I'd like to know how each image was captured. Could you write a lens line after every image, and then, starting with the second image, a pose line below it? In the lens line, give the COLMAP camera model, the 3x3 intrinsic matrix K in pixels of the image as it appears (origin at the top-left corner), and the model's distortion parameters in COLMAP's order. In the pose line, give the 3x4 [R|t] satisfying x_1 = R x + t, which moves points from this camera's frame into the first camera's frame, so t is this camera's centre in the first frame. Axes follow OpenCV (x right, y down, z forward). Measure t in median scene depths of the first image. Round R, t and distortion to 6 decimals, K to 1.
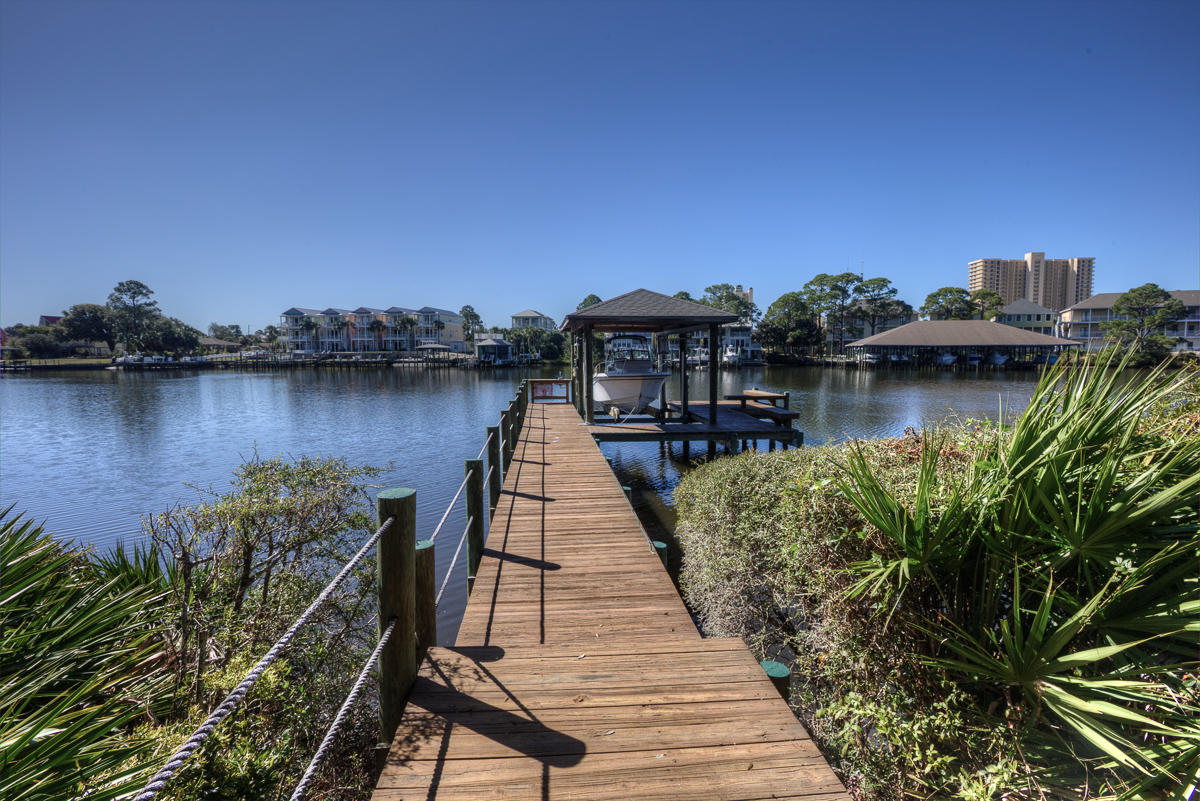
lens RADIAL K [[587.7, 0, 594.3], [0, 587.7, 395.1], [0, 0, 1]] dist [-0.020313, -0.000624]
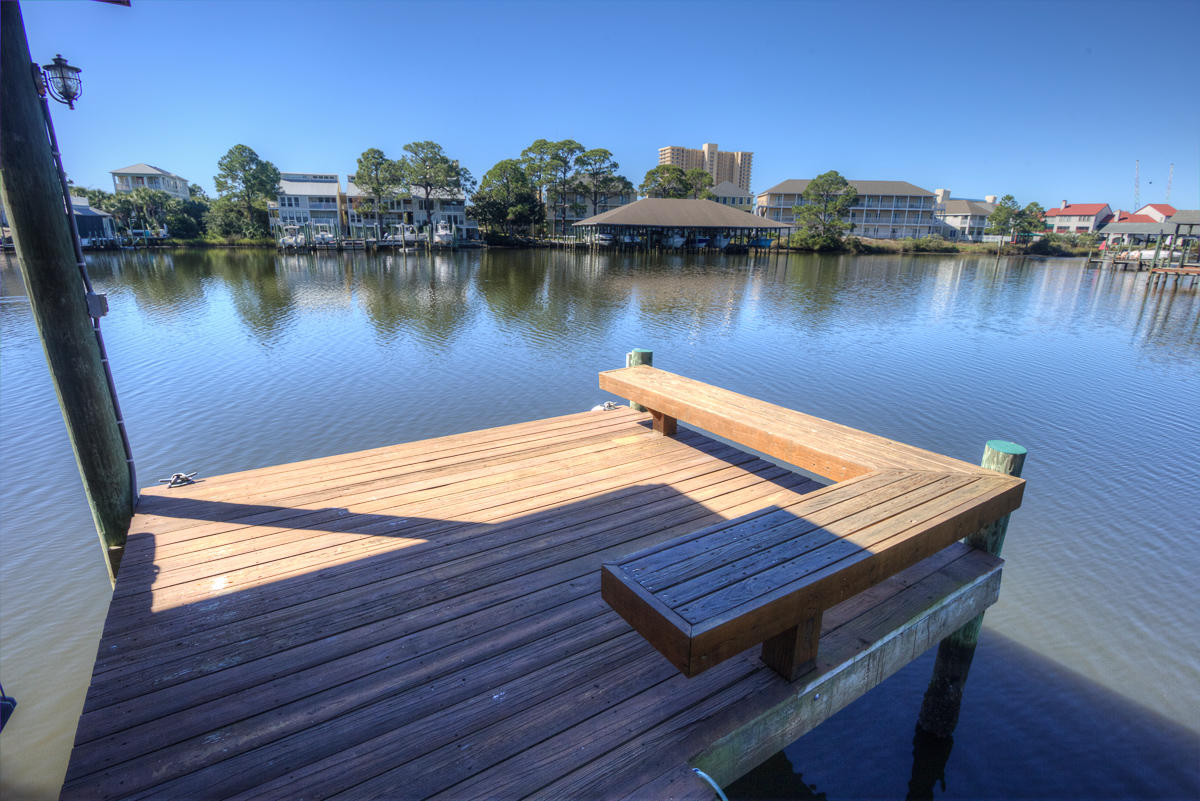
lens RADIAL K [[587.7, 0, 598.0], [0, 587.7, 399.2], [0, 0, 1]] dist [-0.020313, -0.000624]
pose [[0.884144, -0.112210, 0.453540, 0.026767], [0.018520, 0.978386, 0.205958, -0.007022], [-0.466847, -0.173697, 0.867112, 0.144772]]
